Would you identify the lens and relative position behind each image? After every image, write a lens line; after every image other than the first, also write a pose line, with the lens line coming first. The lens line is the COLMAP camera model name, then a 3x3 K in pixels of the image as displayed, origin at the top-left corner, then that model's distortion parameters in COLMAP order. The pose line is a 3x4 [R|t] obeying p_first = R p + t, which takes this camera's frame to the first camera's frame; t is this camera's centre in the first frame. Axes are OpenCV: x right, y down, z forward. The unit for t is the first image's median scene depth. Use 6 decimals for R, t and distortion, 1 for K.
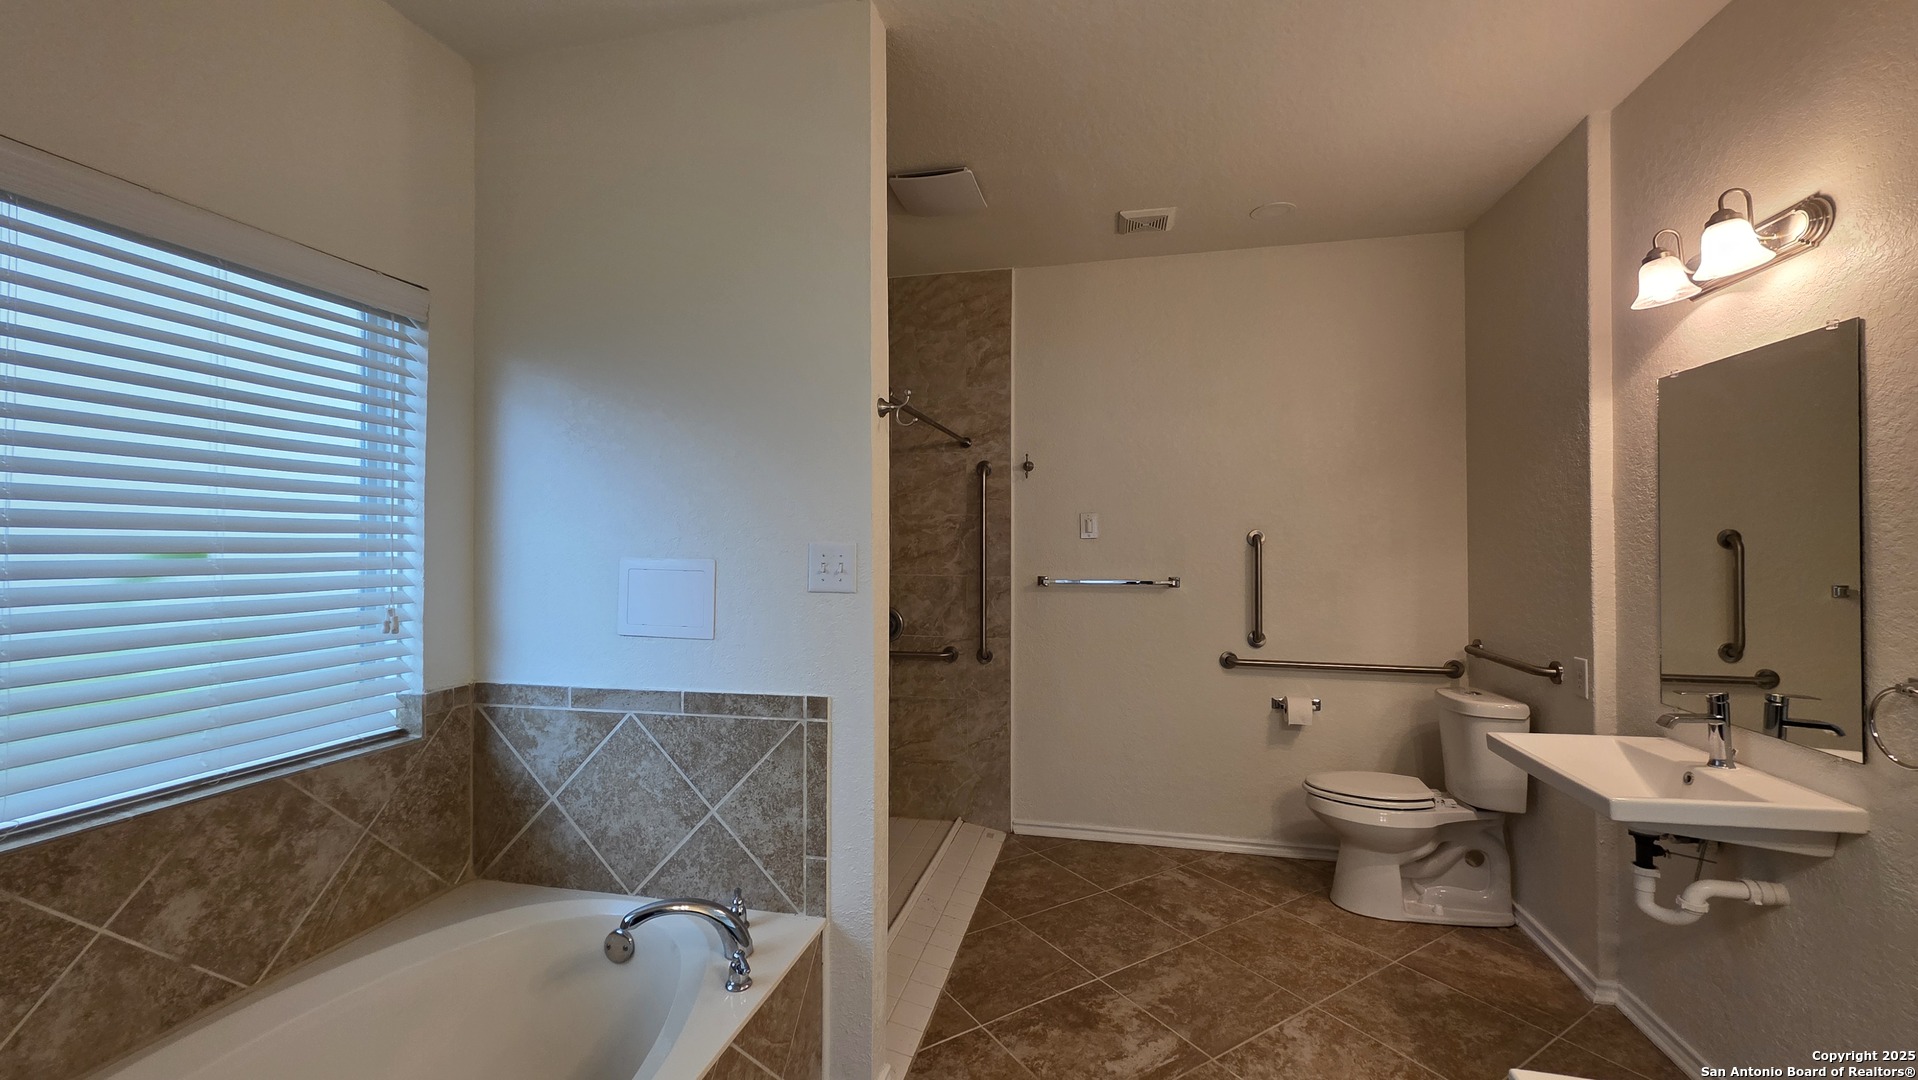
lens RADIAL K [[761.4, 0, 957.5], [0, 761.4, 535.1], [0, 0, 1]] dist [0.001837, 0.000445]
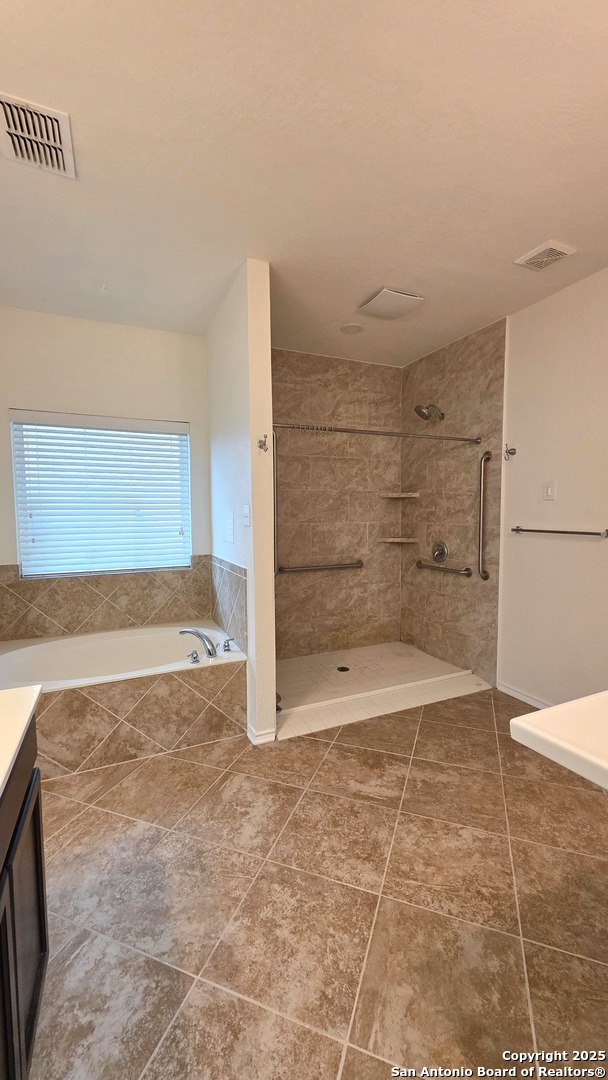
lens RADIAL K [[428.7, 0, 307.3], [0, 428.7, 539.9], [0, 0, 1]] dist [0.001837, 0.000445]
pose [[0.609162, 0.052390, -0.791313, 0.735972], [0.015754, 0.996819, 0.078123, 0.012255], [0.792889, -0.060056, 0.606399, 0.239219]]
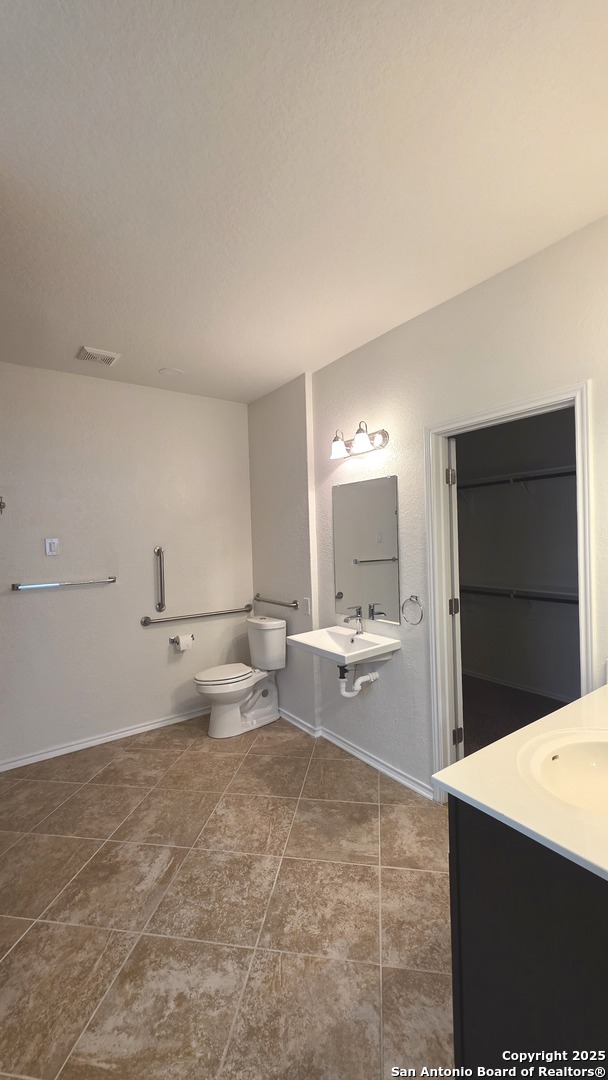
lens RADIAL K [[428.7, 0, 307.3], [0, 428.7, 539.9], [0, 0, 1]] dist [0.001837, 0.000445]
pose [[0.659068, -0.022825, 0.751737, -0.181398], [0.019217, 0.999724, 0.013507, -0.038041], [-0.751838, 0.005544, 0.659325, 0.097527]]
